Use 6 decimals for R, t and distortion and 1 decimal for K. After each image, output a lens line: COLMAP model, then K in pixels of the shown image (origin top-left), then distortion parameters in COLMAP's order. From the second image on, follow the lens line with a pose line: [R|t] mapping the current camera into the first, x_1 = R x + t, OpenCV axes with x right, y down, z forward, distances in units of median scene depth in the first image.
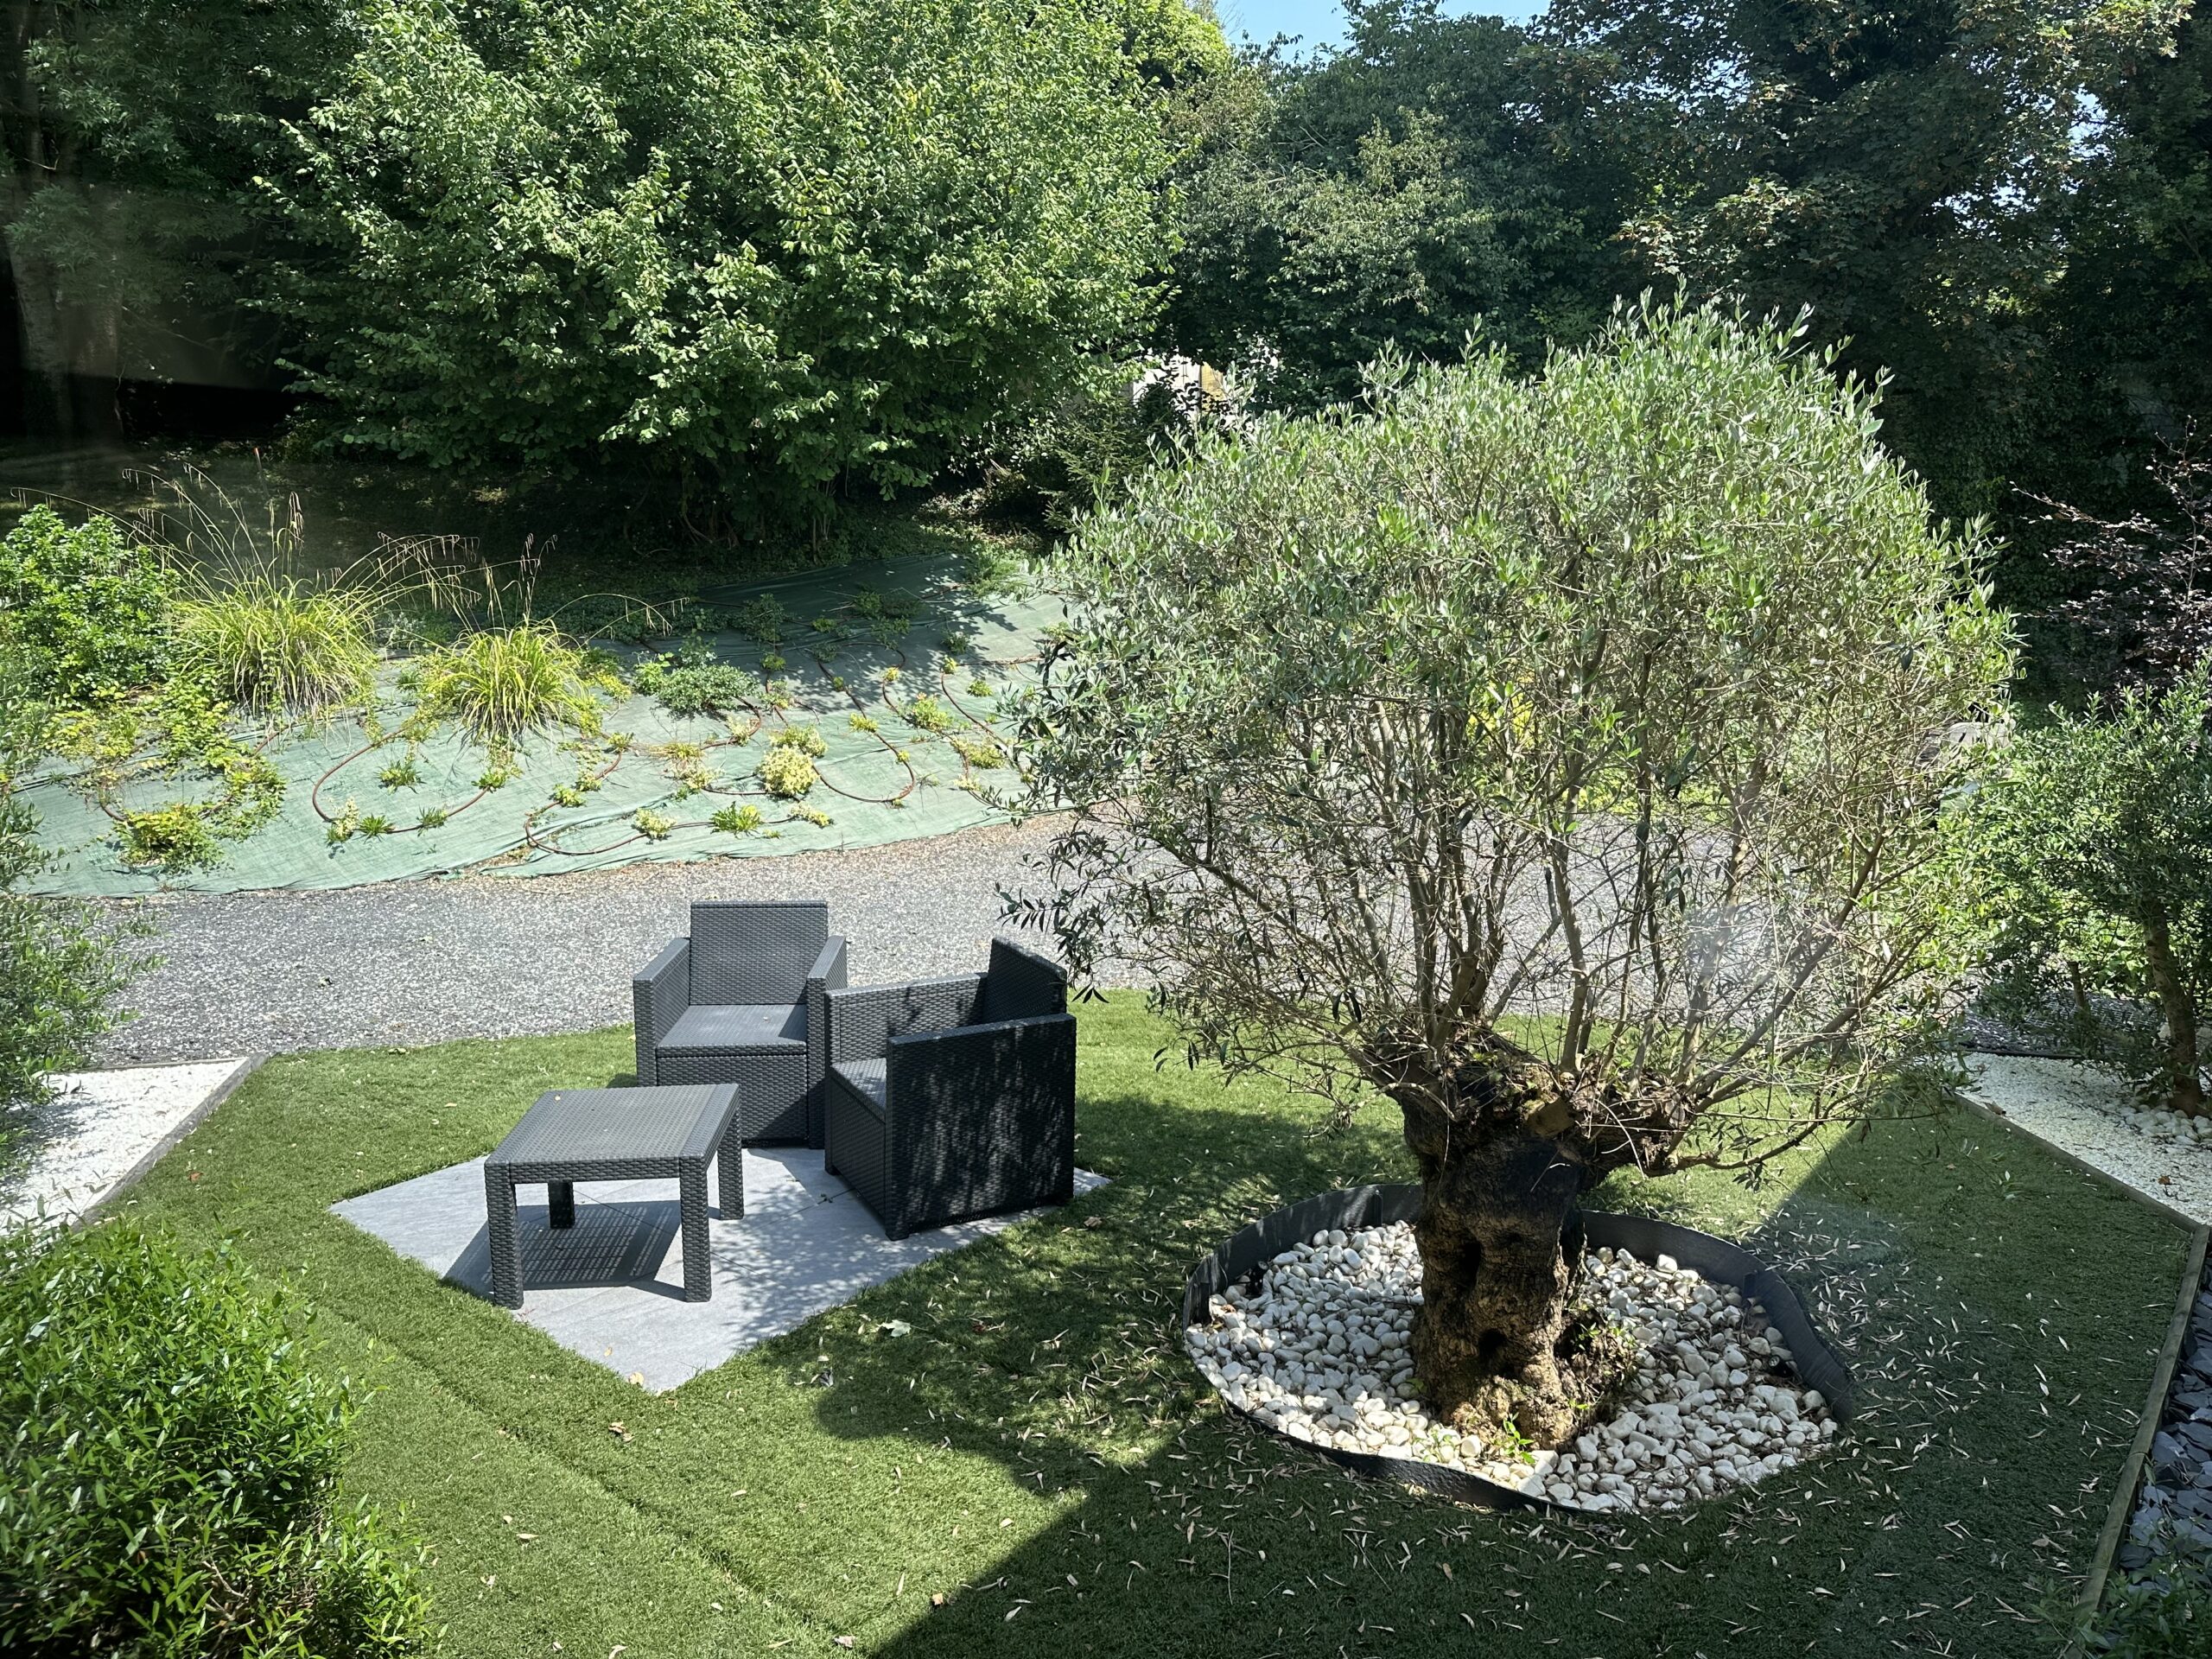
lens RADIAL K [[1533.8, 0, 1106.0], [0, 1533.8, 829.5], [0, 0, 1]] dist [0.041826, -0.048412]
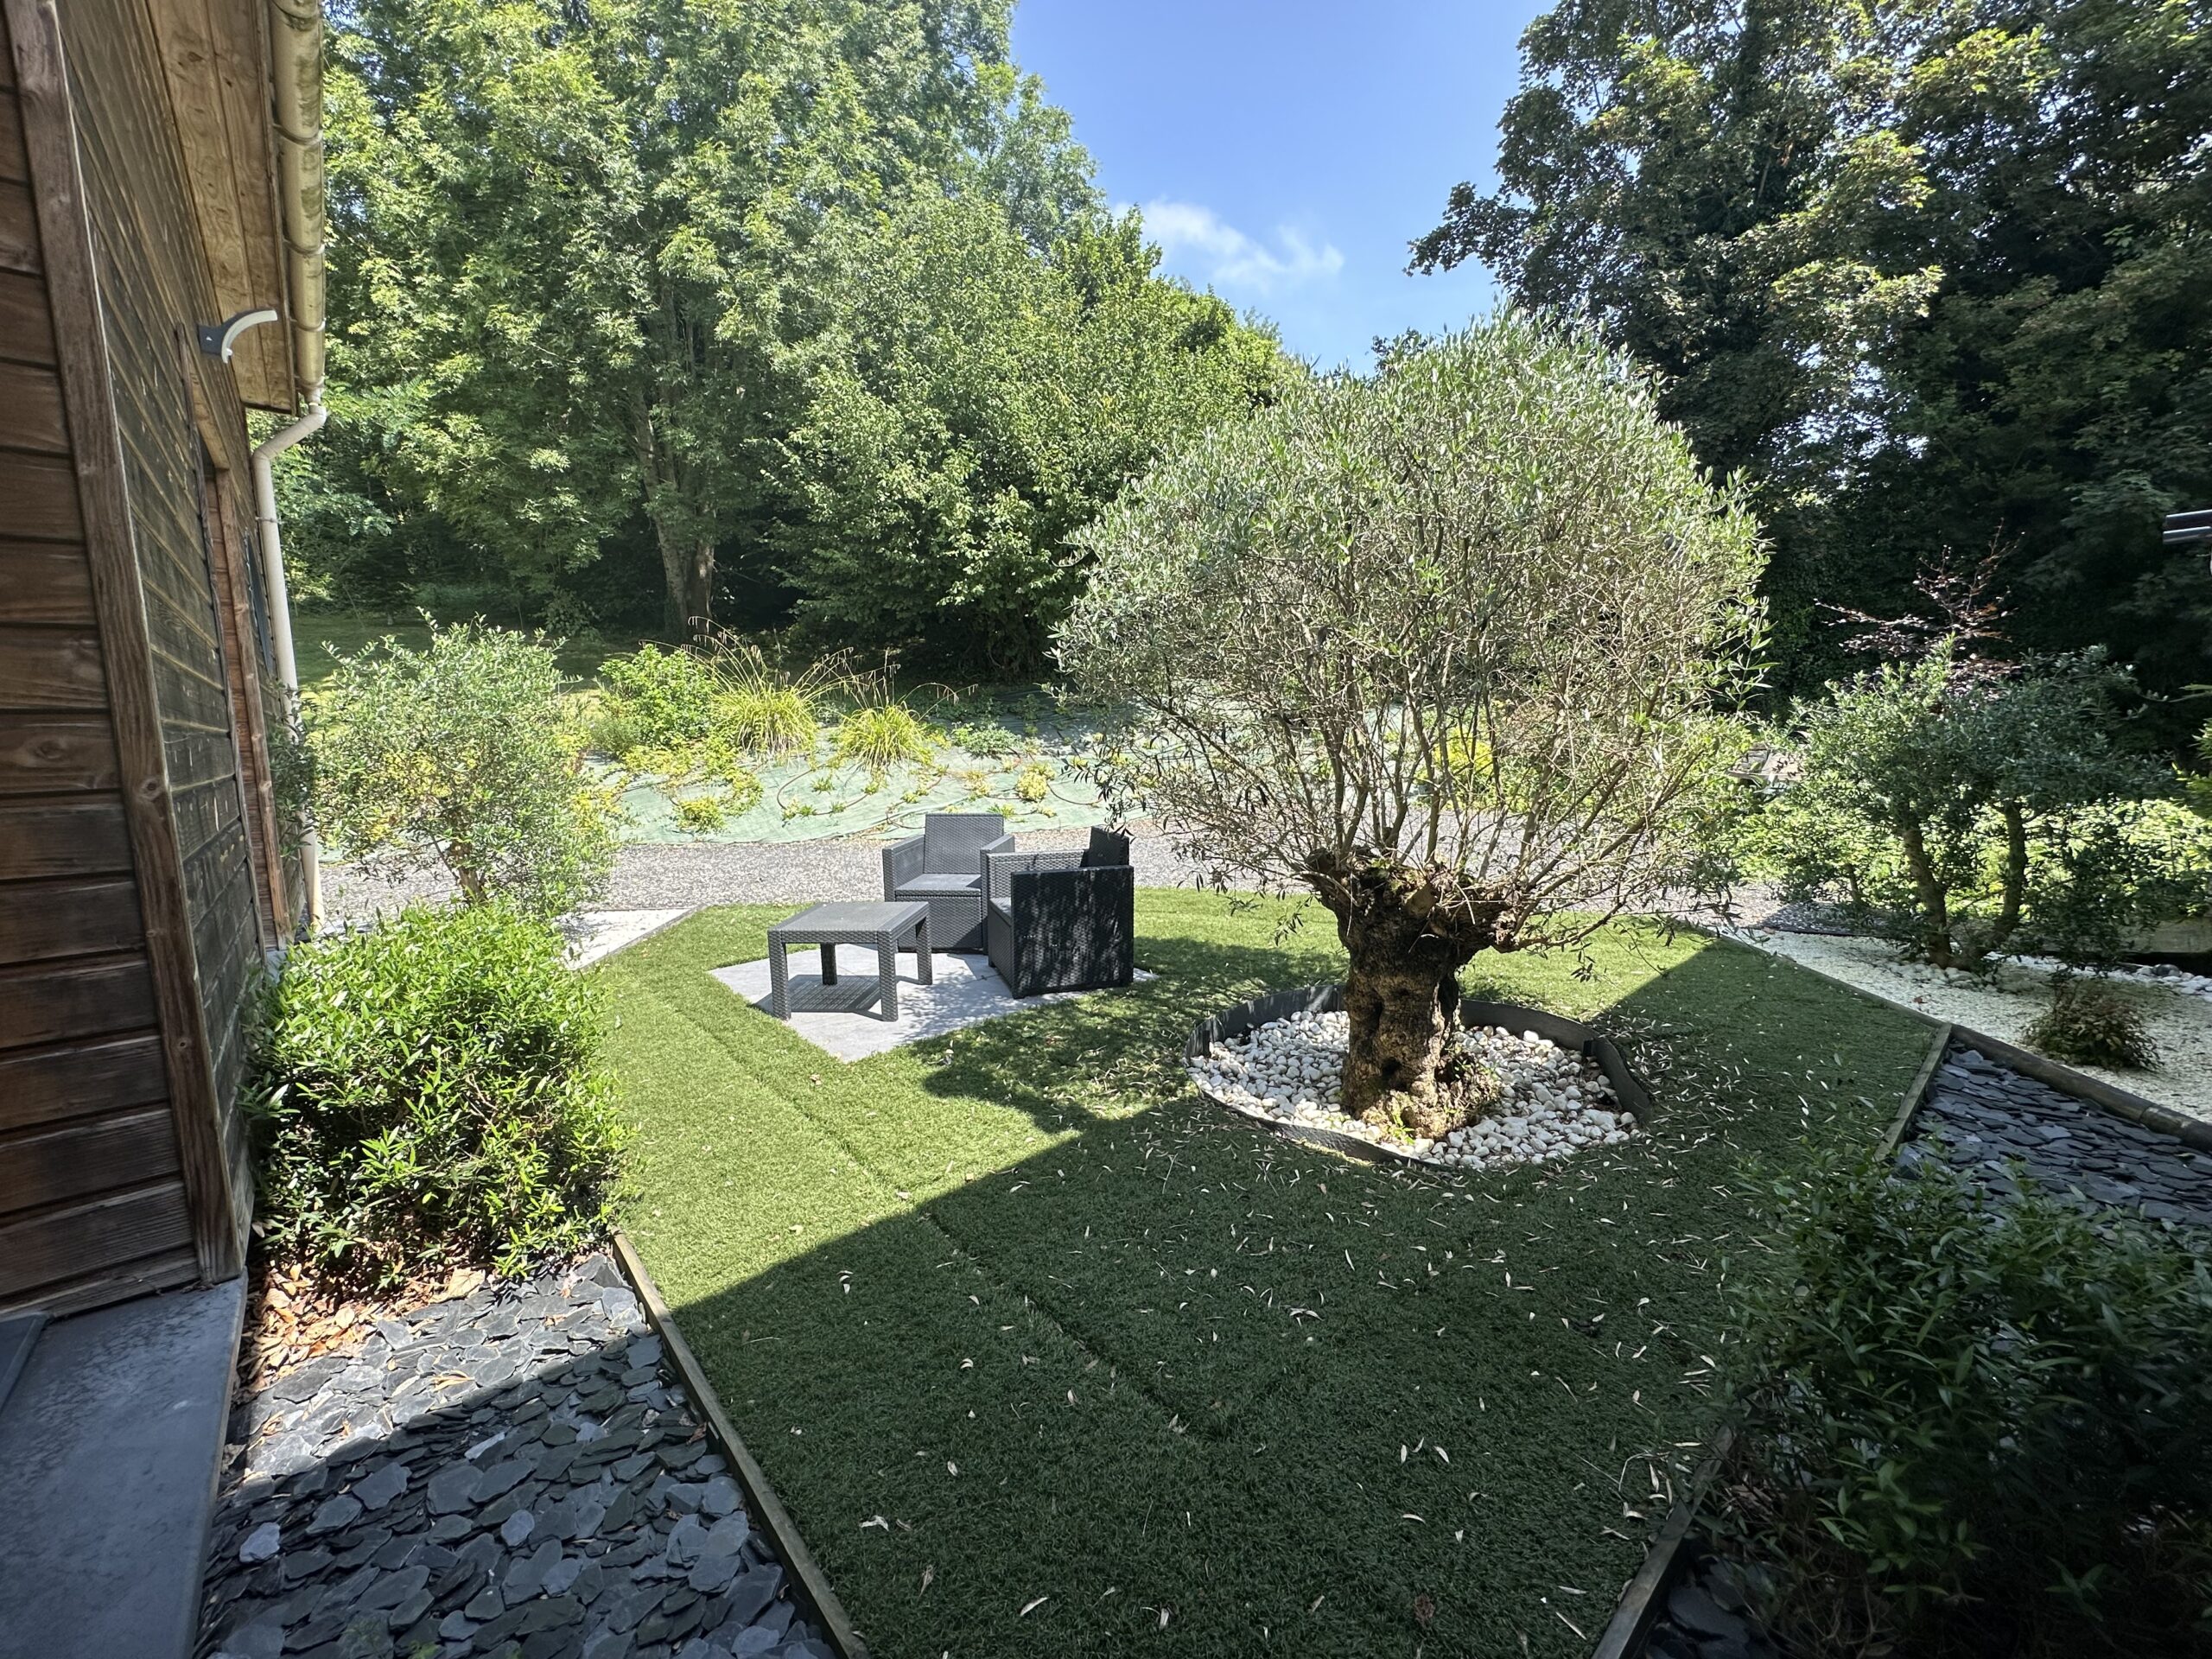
lens RADIAL K [[872.1, 0, 1106.0], [0, 872.1, 829.5], [0, 0, 1]] dist [0.000778, -0.000676]
pose [[0.985816, 0.004488, -0.167768, 0.102280], [-0.010985, 0.999224, -0.037816, 0.118945], [0.167468, 0.039123, 0.985101, 0.106813]]
